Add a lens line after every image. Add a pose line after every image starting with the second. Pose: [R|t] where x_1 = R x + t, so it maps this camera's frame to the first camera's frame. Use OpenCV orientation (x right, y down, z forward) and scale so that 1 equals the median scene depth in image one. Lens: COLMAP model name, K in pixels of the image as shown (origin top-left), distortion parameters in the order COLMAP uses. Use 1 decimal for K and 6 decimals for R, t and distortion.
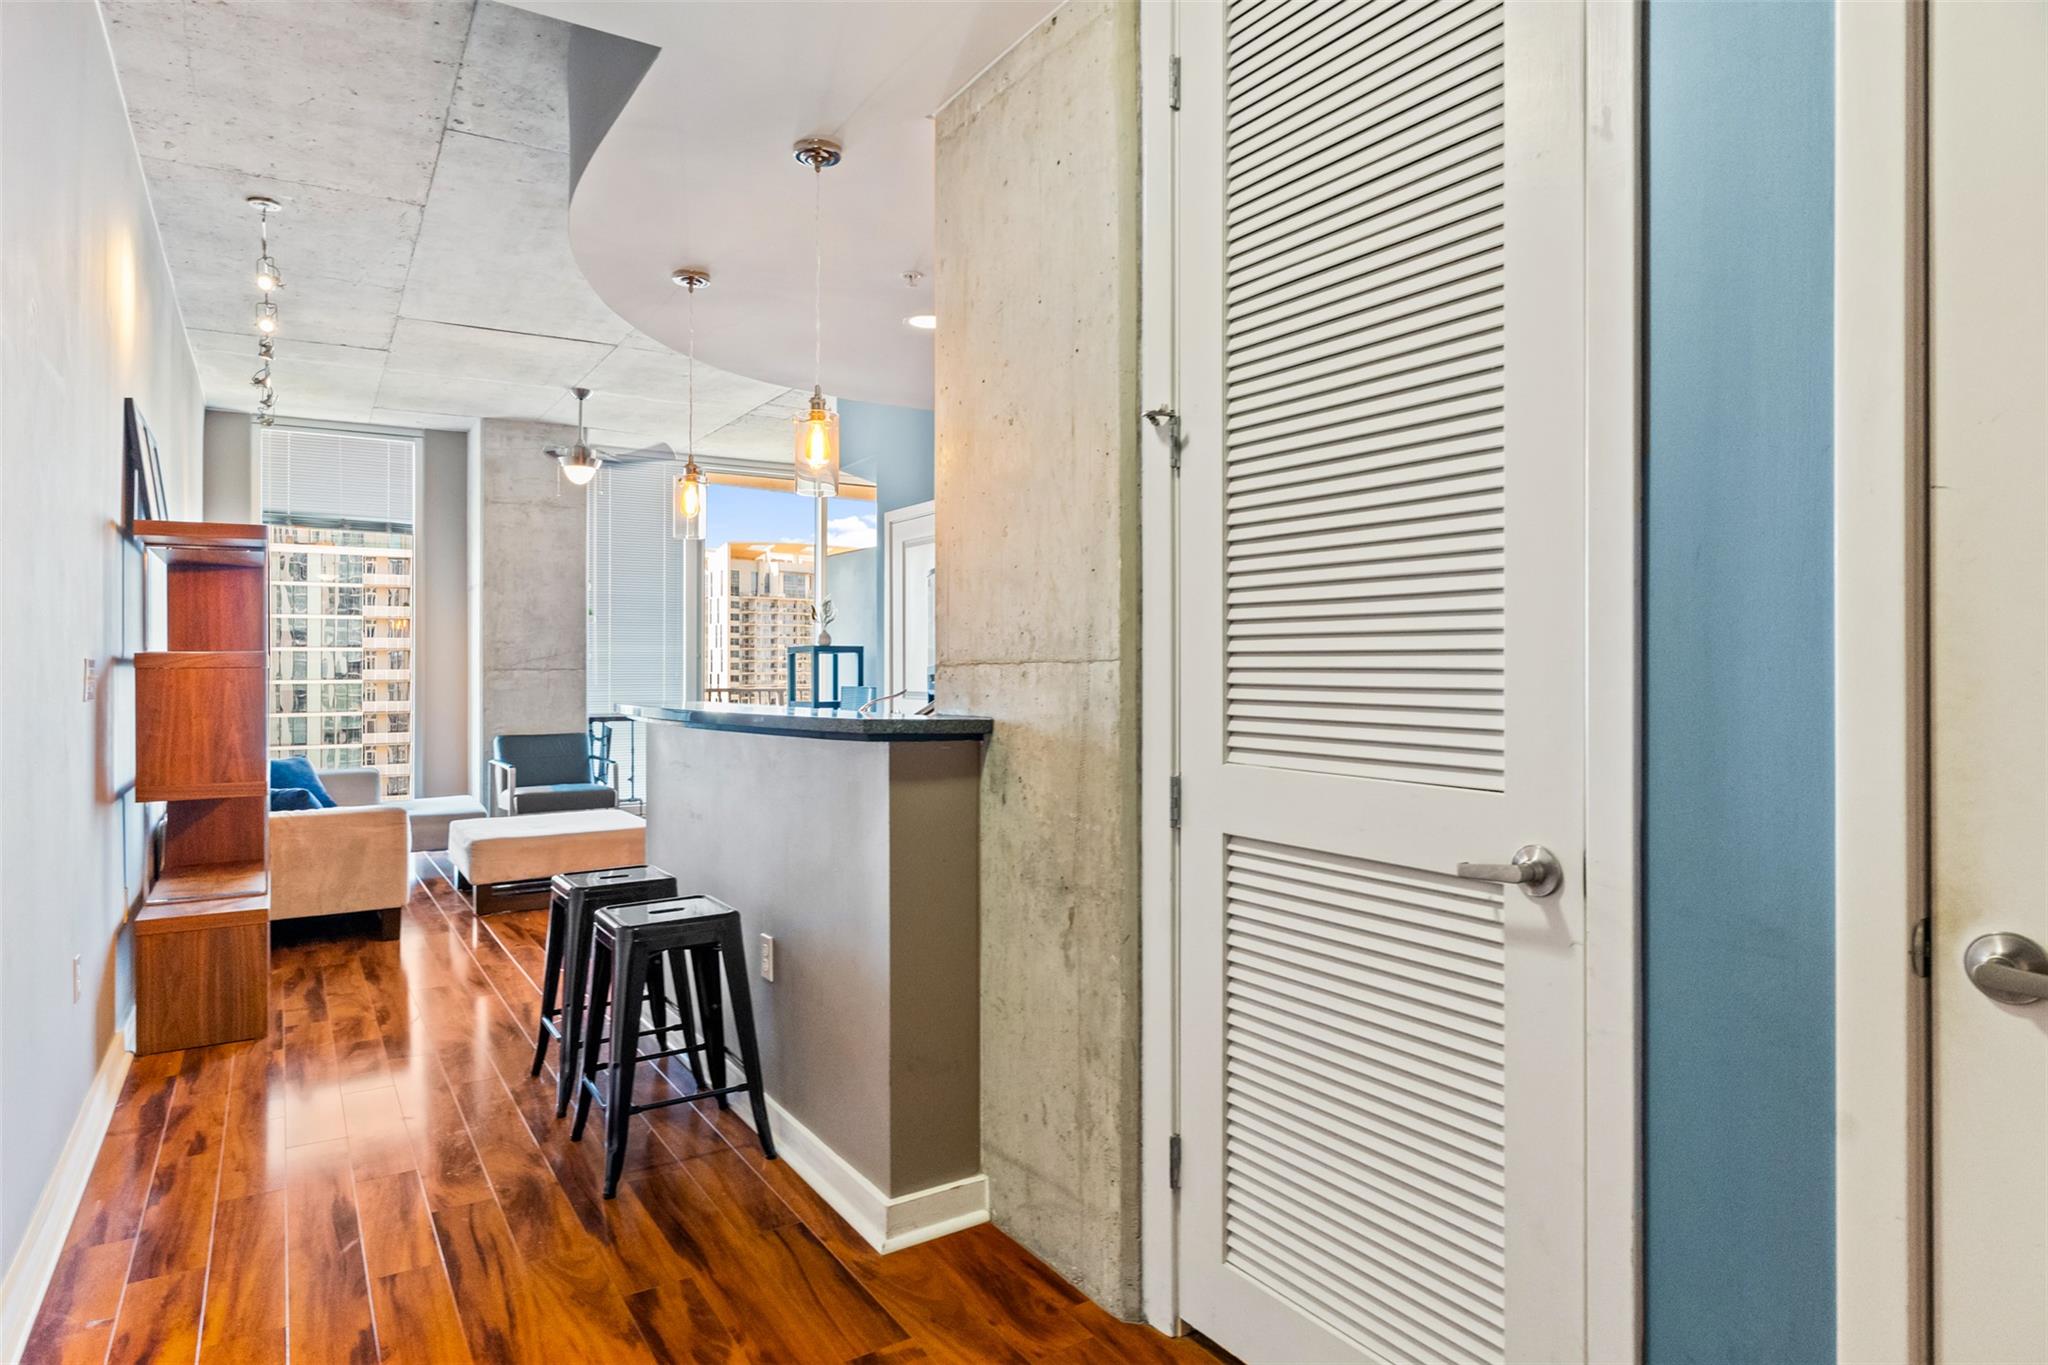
lens RADIAL K [[1164.4, 0, 1044.1], [0, 1164.4, 667.7], [0, 0, 1]] dist [0.002659, -0.007170]
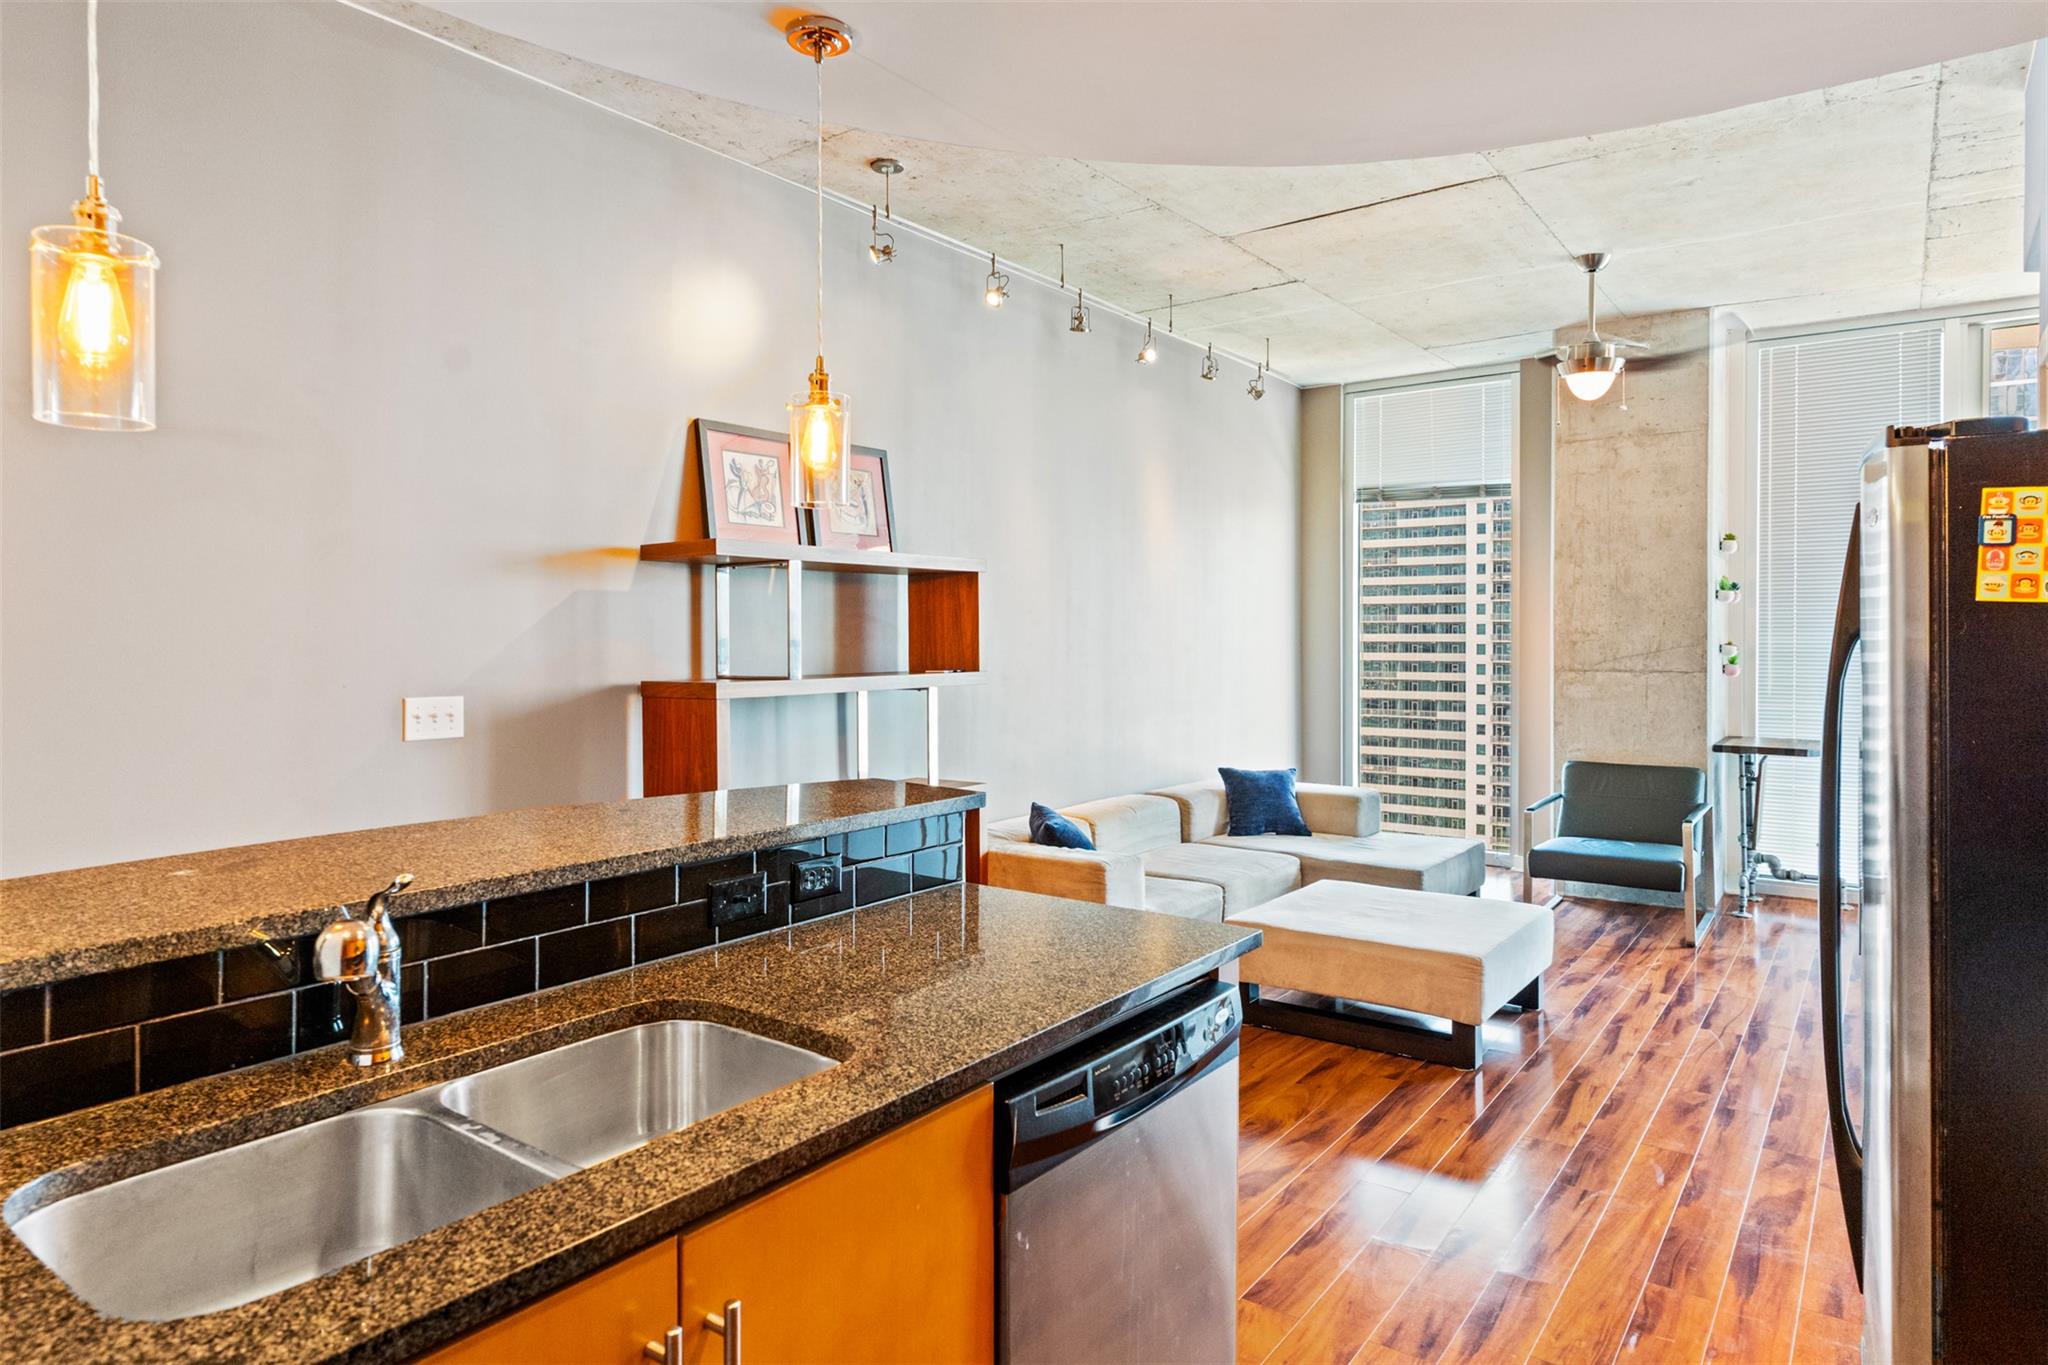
lens RADIAL K [[1216.6, 0, 1020.2], [0, 1216.6, 645.5], [0, 0, 1]] dist [0.006568, -0.002071]
pose [[0.349247, 0.013438, -0.936935, 0.124624], [0.000834, 0.999892, 0.014652, -0.025106], [0.937031, -0.005898, 0.349198, 0.401217]]
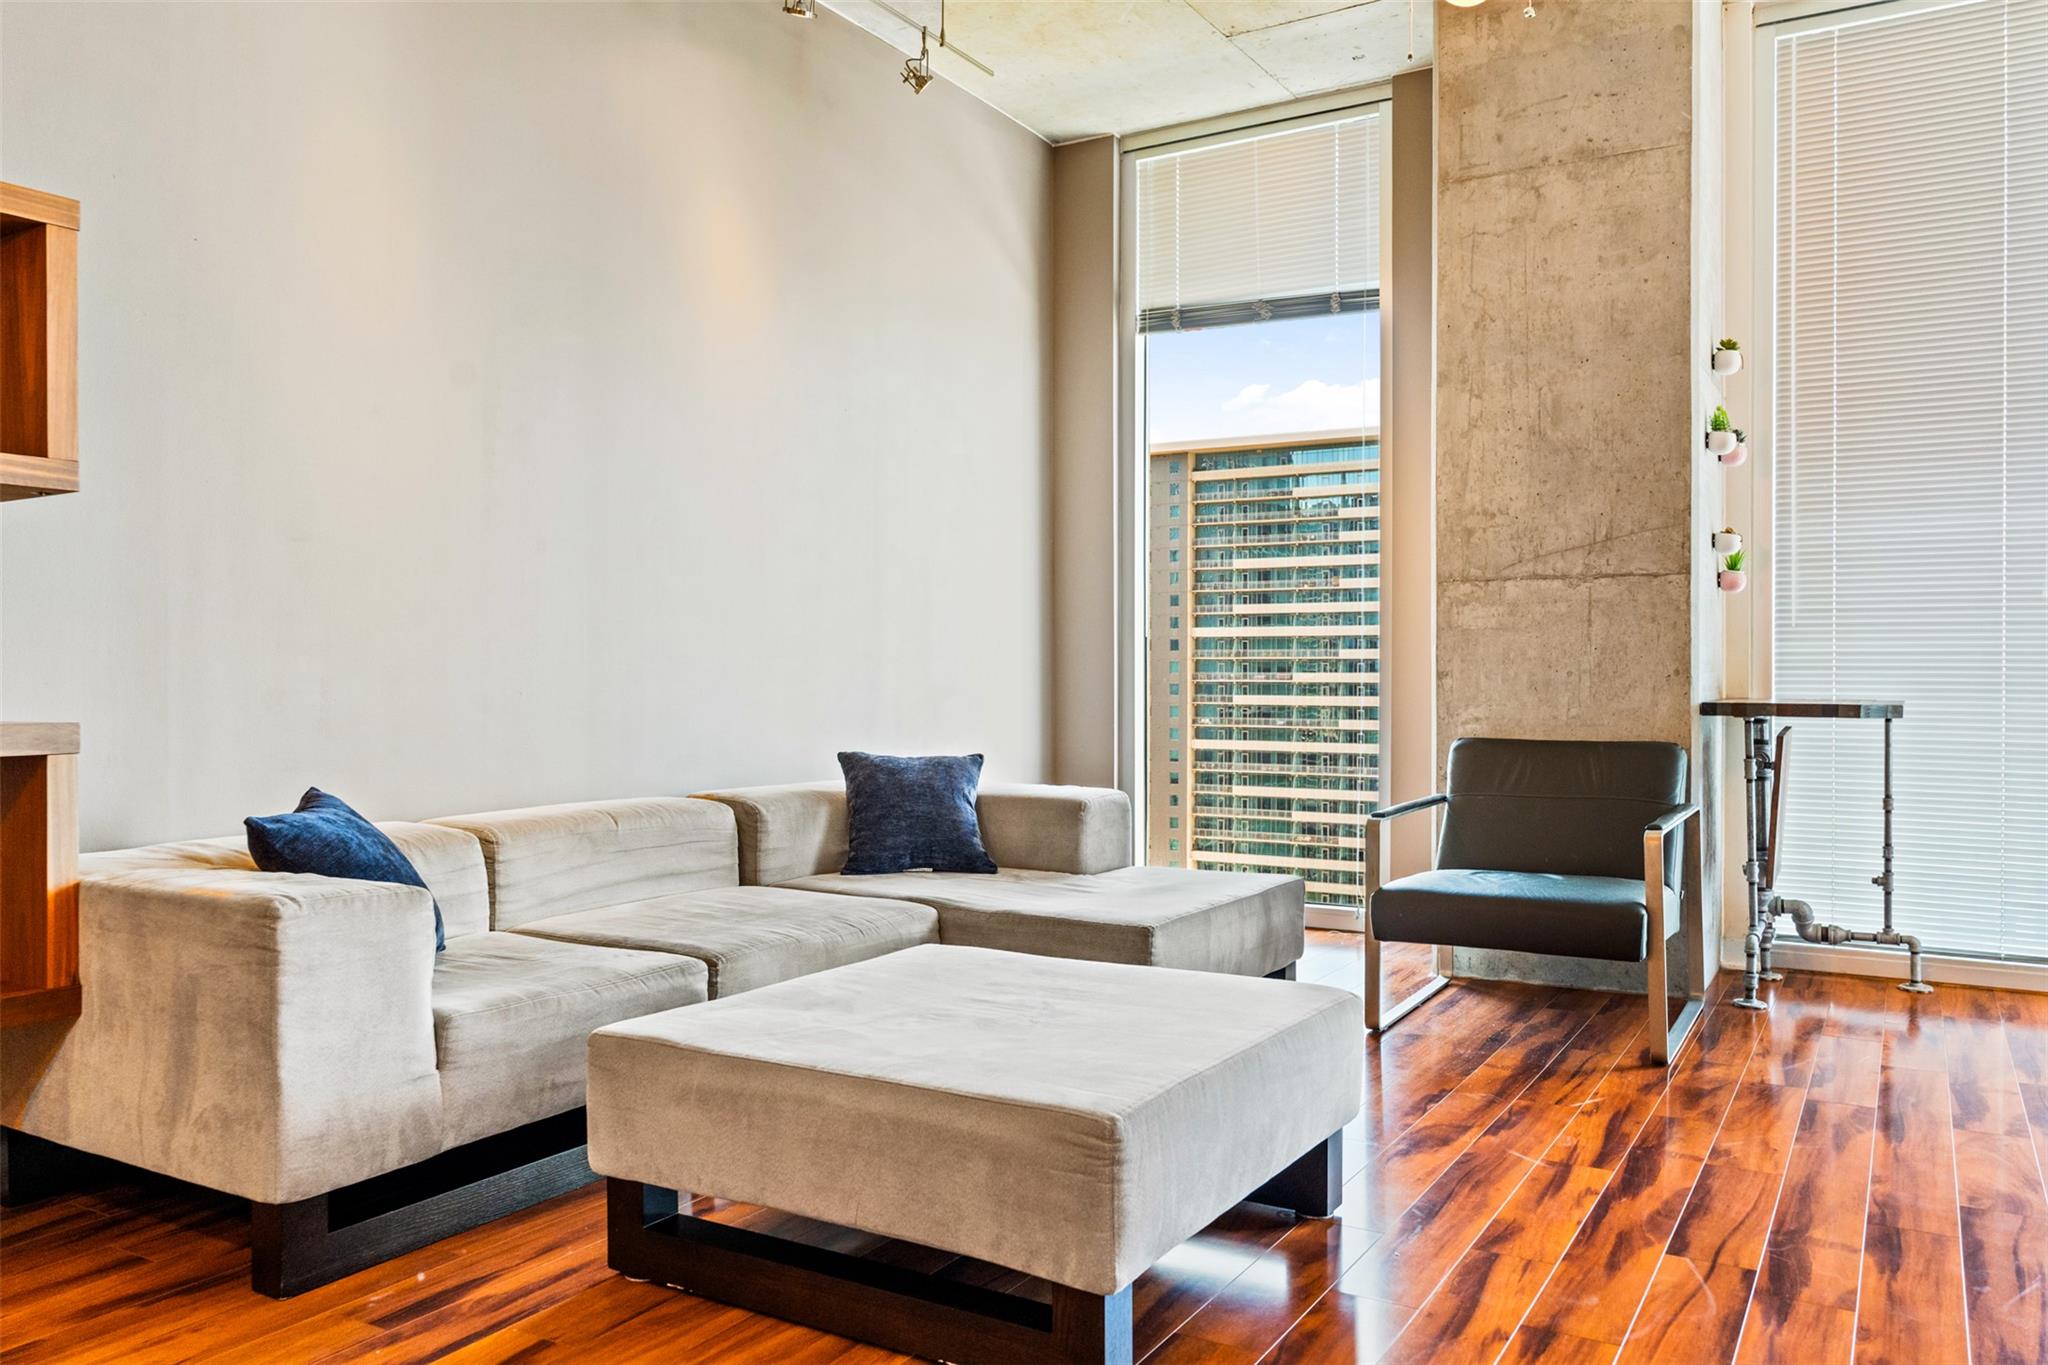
lens RADIAL K [[1499.3, 0, 1031.3], [0, 1499.3, 684.7], [0, 0, 1]] dist [-0.000320, -0.008041]
pose [[0.433616, 0.007923, -0.901063, -0.052659], [-0.002529, 0.999968, 0.007576, 0.034849], [0.901094, -0.001007, 0.433623, 0.617685]]
